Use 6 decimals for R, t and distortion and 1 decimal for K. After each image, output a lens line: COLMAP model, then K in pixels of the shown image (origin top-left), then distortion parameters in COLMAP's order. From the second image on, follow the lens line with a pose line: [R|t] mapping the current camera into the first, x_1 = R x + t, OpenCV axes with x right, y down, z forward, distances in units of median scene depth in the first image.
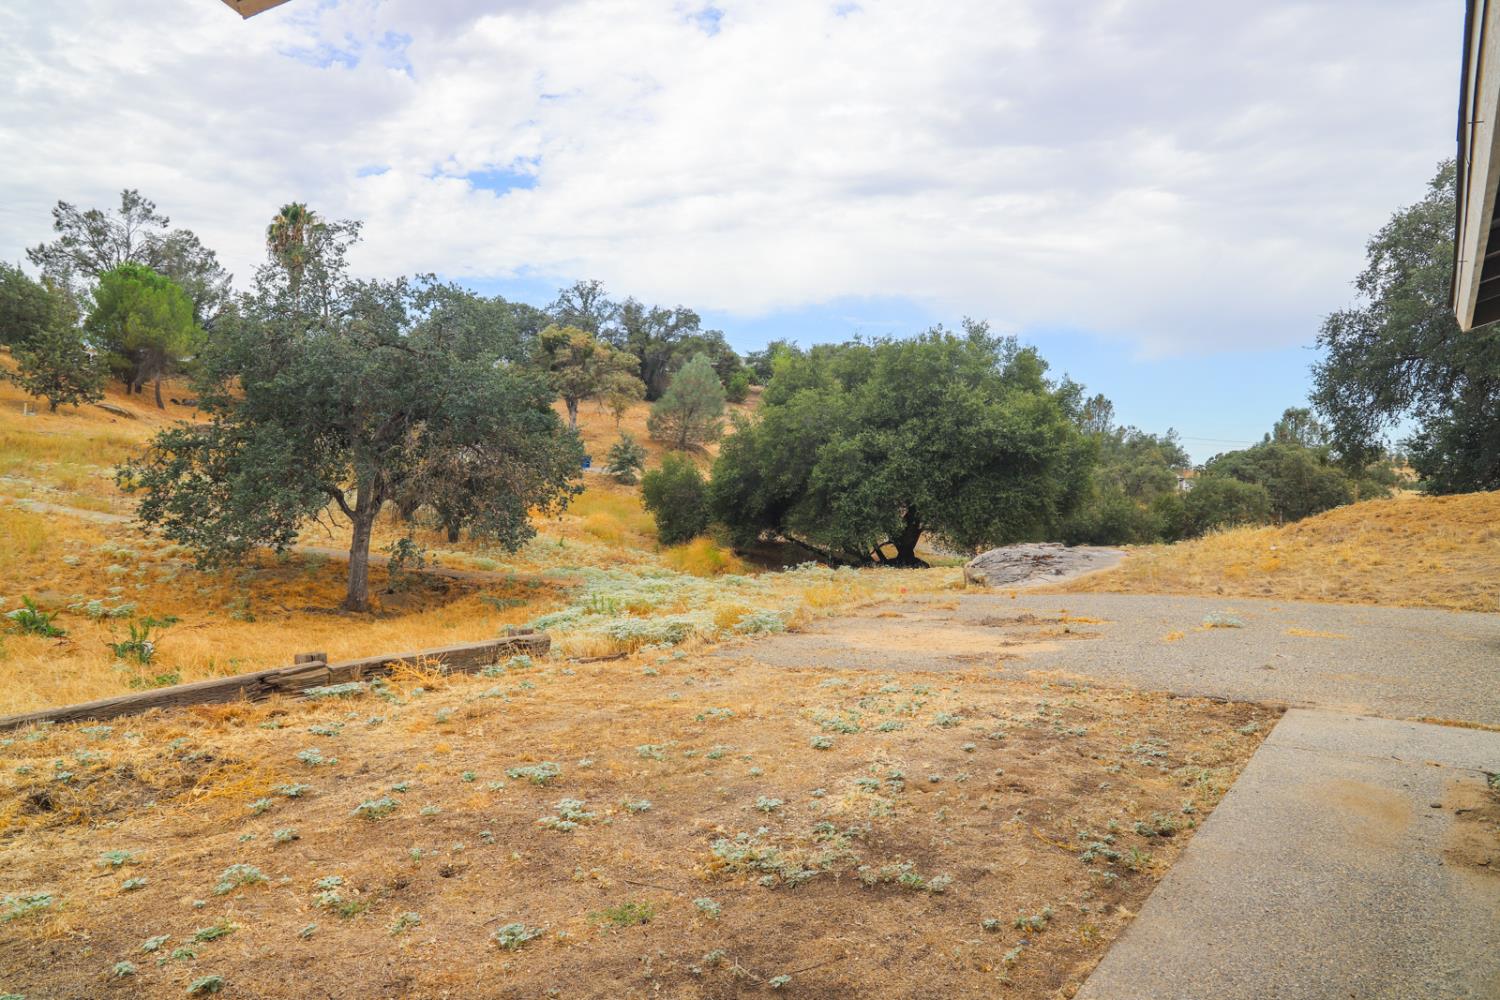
lens RADIAL K [[1084.0, 0, 755.4], [0, 1084.0, 456.9], [0, 0, 1]] dist [-0.107849, 0.061450]
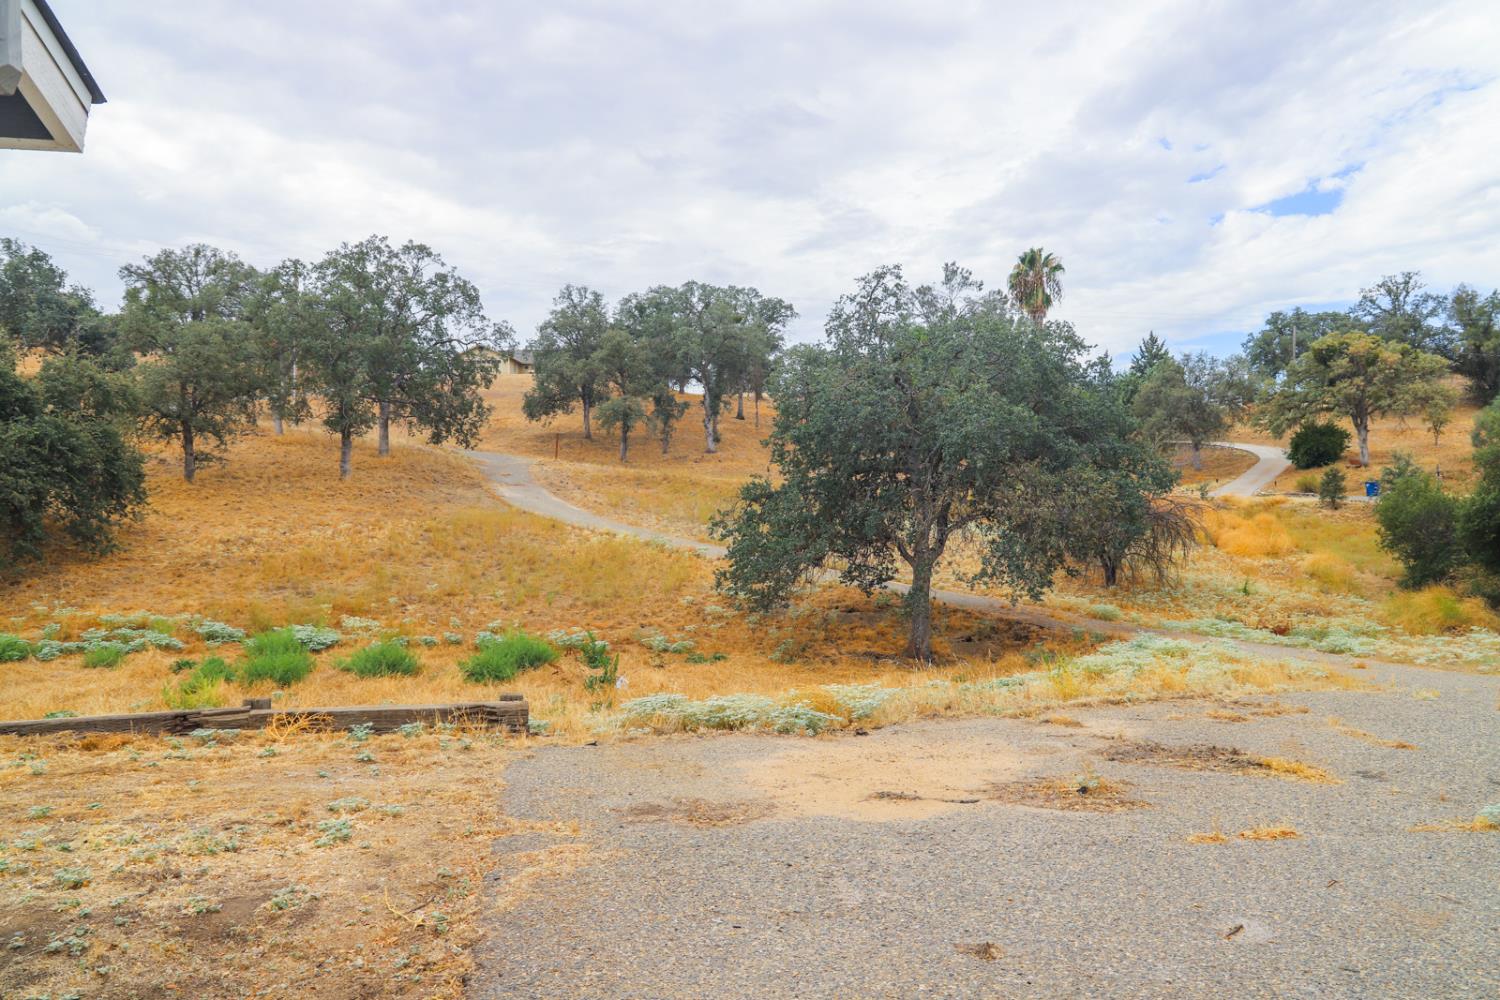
lens RADIAL K [[1084.0, 0, 755.4], [0, 1084.0, 456.9], [0, 0, 1]] dist [-0.107849, 0.061450]
pose [[0.685998, -0.063873, -0.724794, 0.094914], [0.039283, 0.997938, -0.050764, 0.001505], [0.726542, 0.006352, 0.687093, 0.078520]]
